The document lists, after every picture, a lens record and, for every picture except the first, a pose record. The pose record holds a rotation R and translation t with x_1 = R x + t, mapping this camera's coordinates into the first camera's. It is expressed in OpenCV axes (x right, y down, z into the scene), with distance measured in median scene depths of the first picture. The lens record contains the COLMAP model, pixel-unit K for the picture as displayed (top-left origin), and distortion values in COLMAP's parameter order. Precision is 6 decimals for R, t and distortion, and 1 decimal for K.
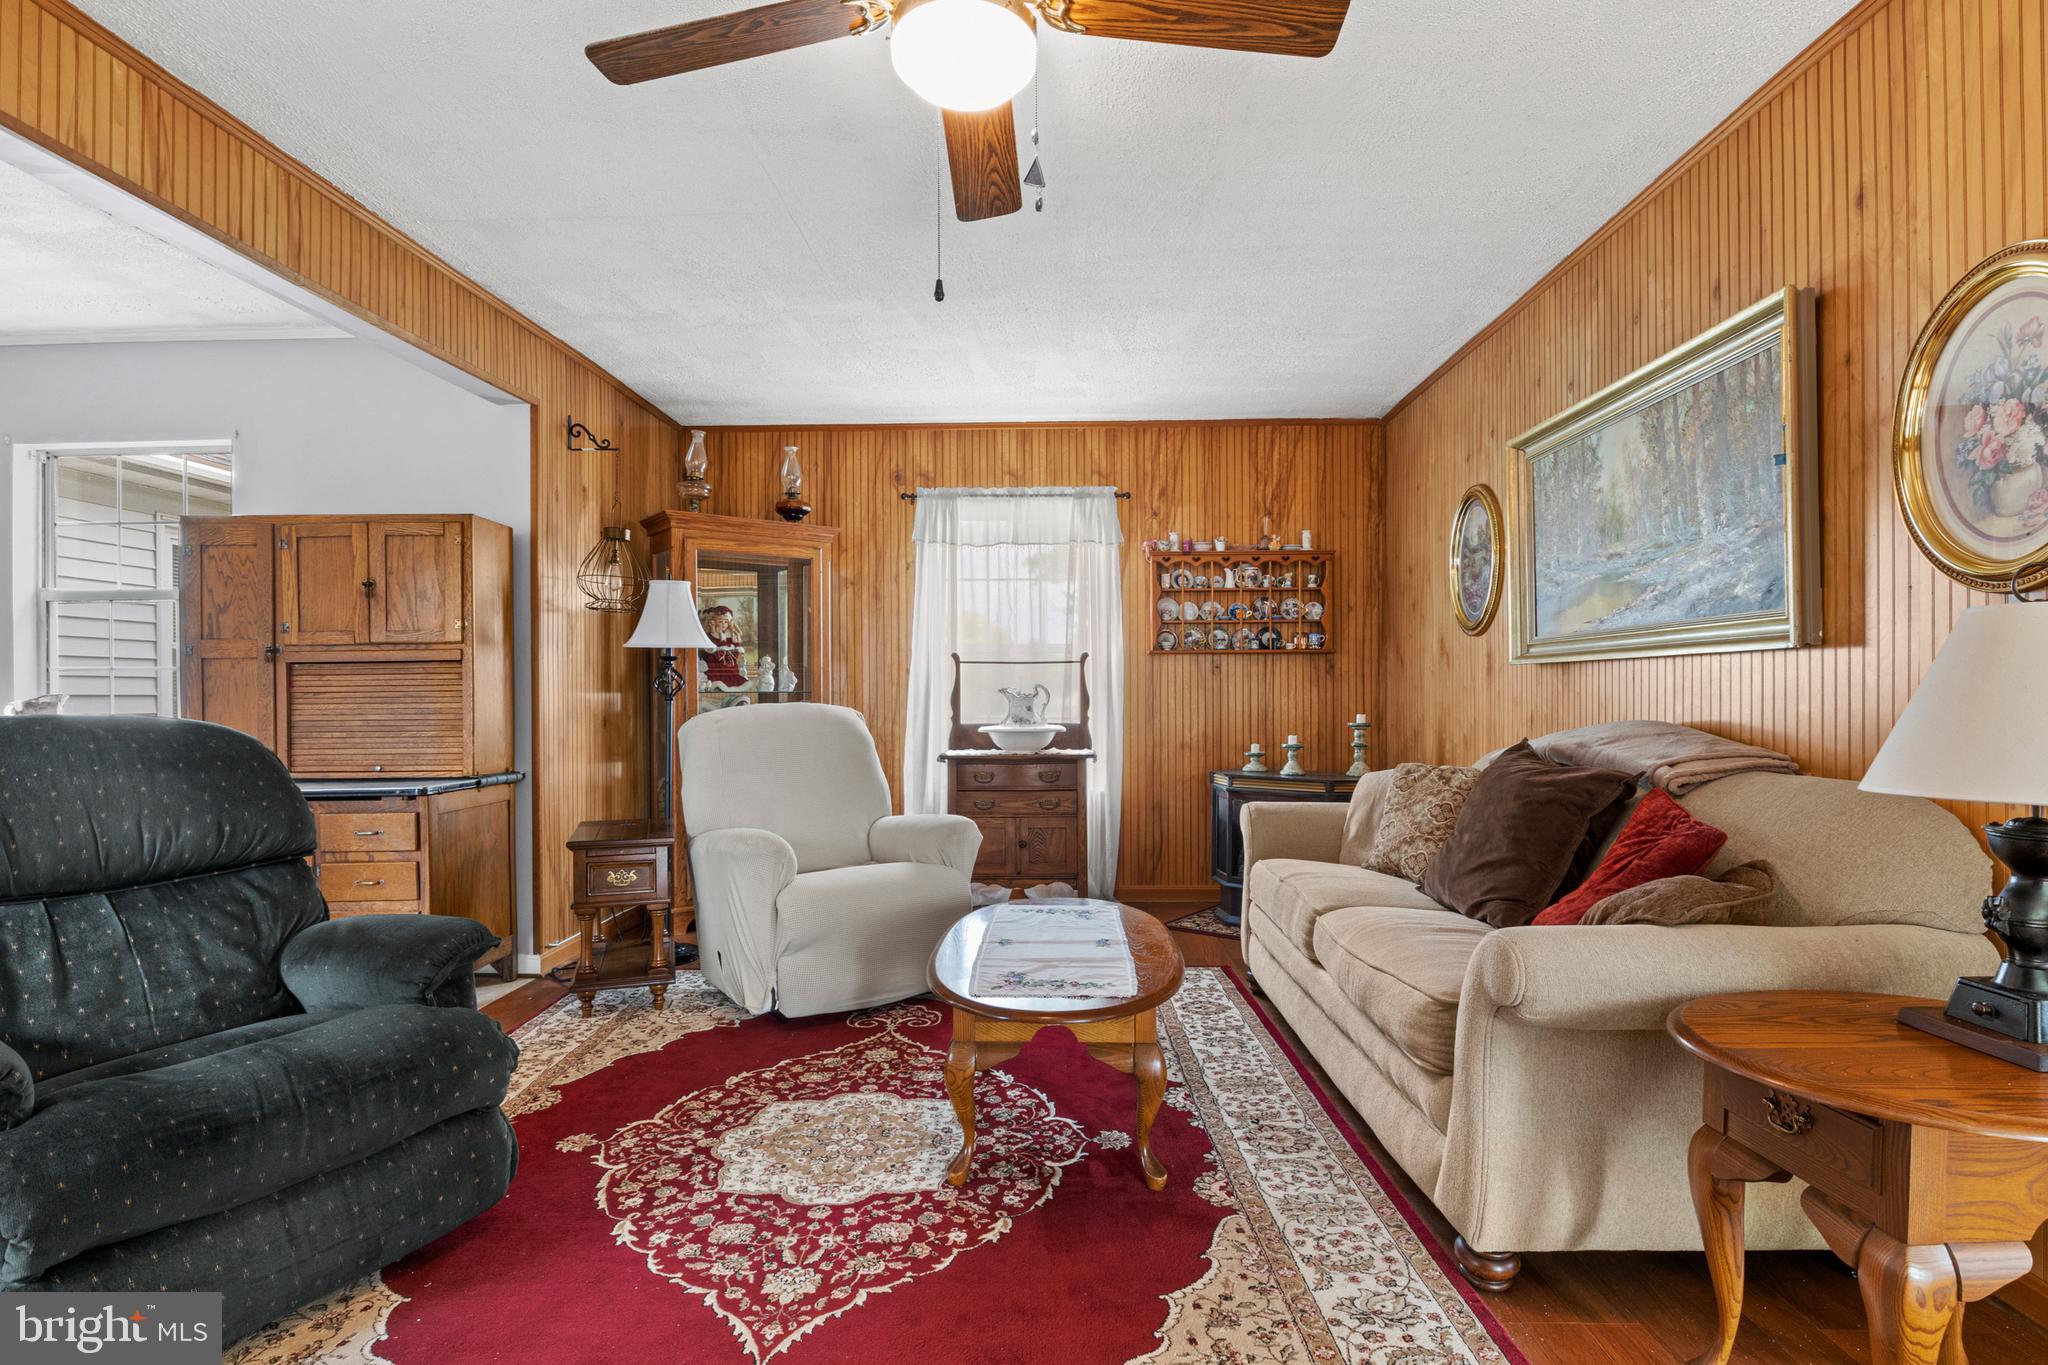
lens RADIAL K [[1022.3, 0, 1027.5], [0, 1022.3, 700.5], [0, 0, 1]] dist [-0.006299, -0.002313]
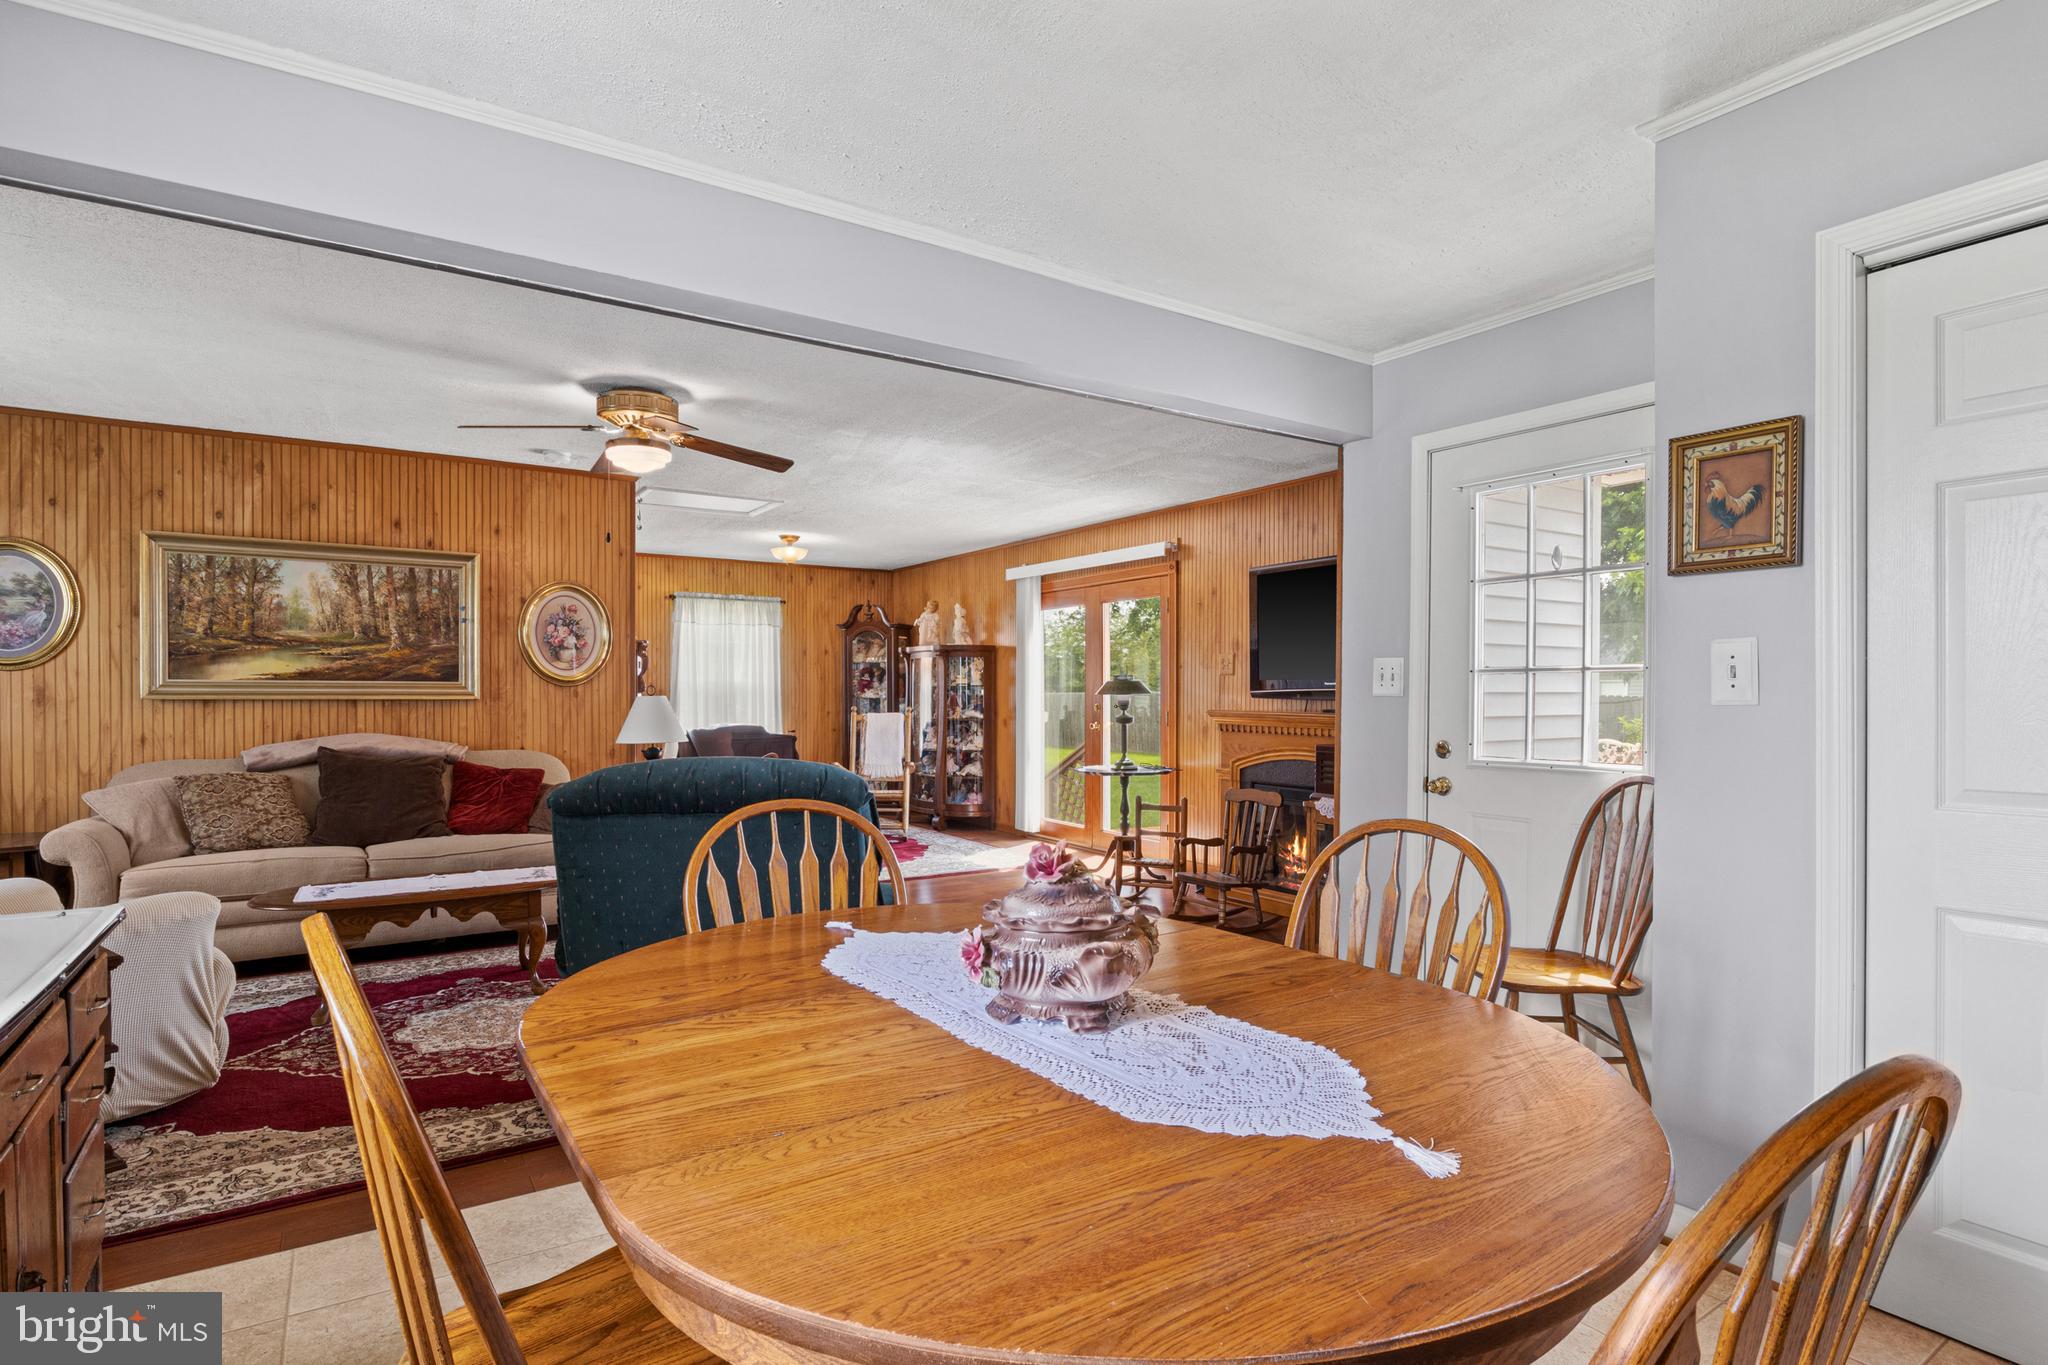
lens RADIAL K [[1022.3, 0, 1027.3], [0, 1022.3, 699.7], [0, 0, 1]] dist [-0.006299, -0.002313]
pose [[-0.566223, -0.002076, 0.824249, -1.192190], [0.005525, 0.999965, 0.006313, -0.034434], [-0.824233, 0.008129, -0.566192, 0.756776]]
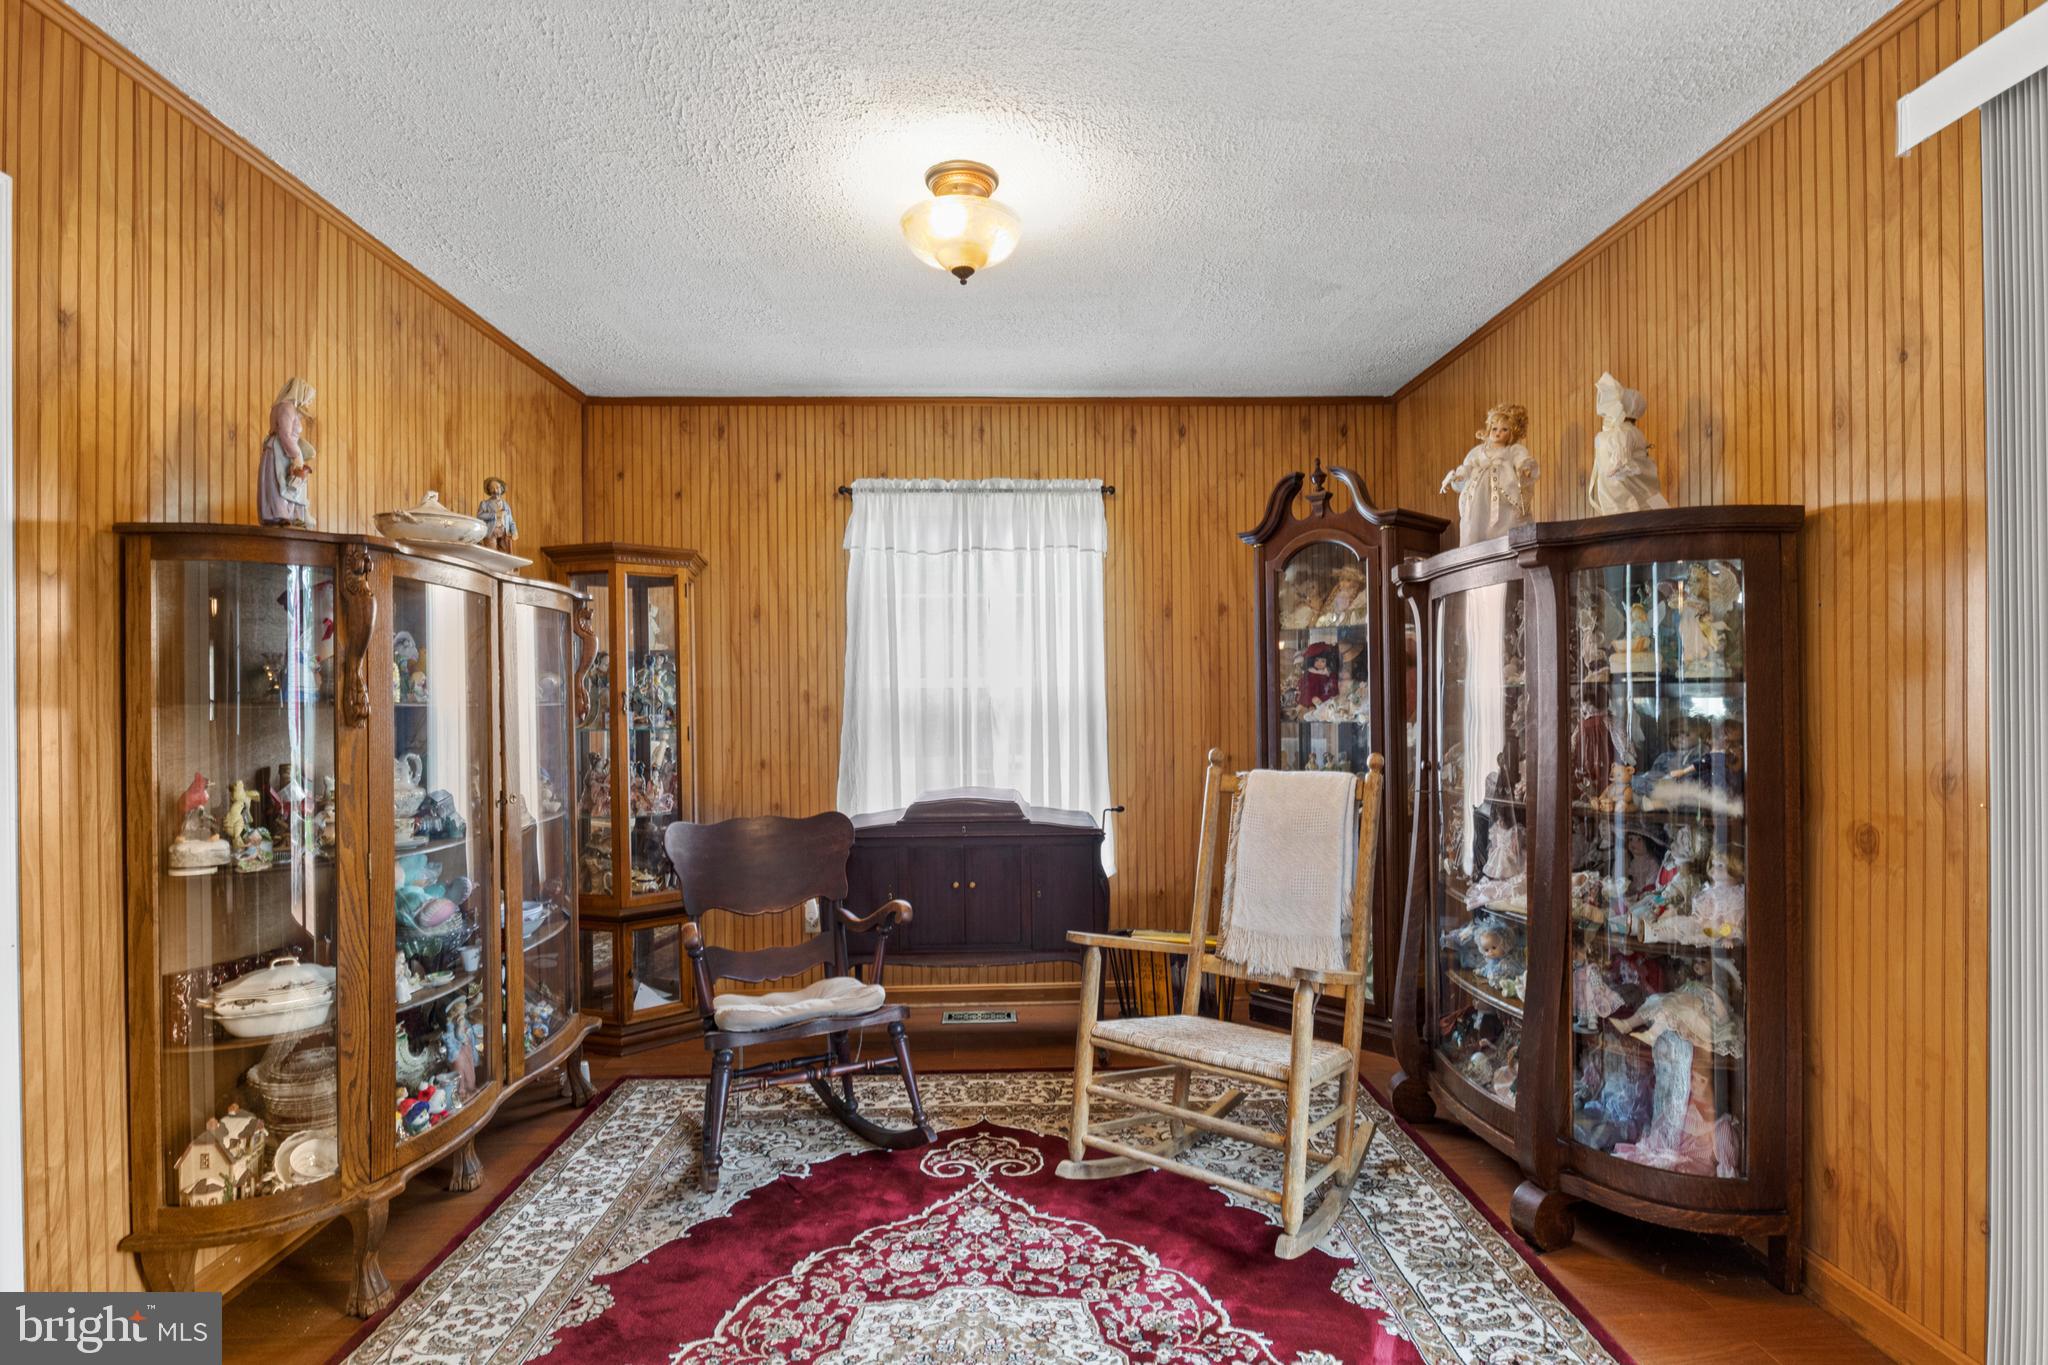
lens RADIAL K [[1022.3, 0, 1031.1], [0, 1022.3, 700.4], [0, 0, 1]] dist [-0.006299, -0.002313]
pose [[-0.067561, 0.010070, 0.997664, 0.259414], [0.014652, 0.999851, -0.009099, -0.041145], [-0.997608, 0.014003, -0.067698, -0.057974]]
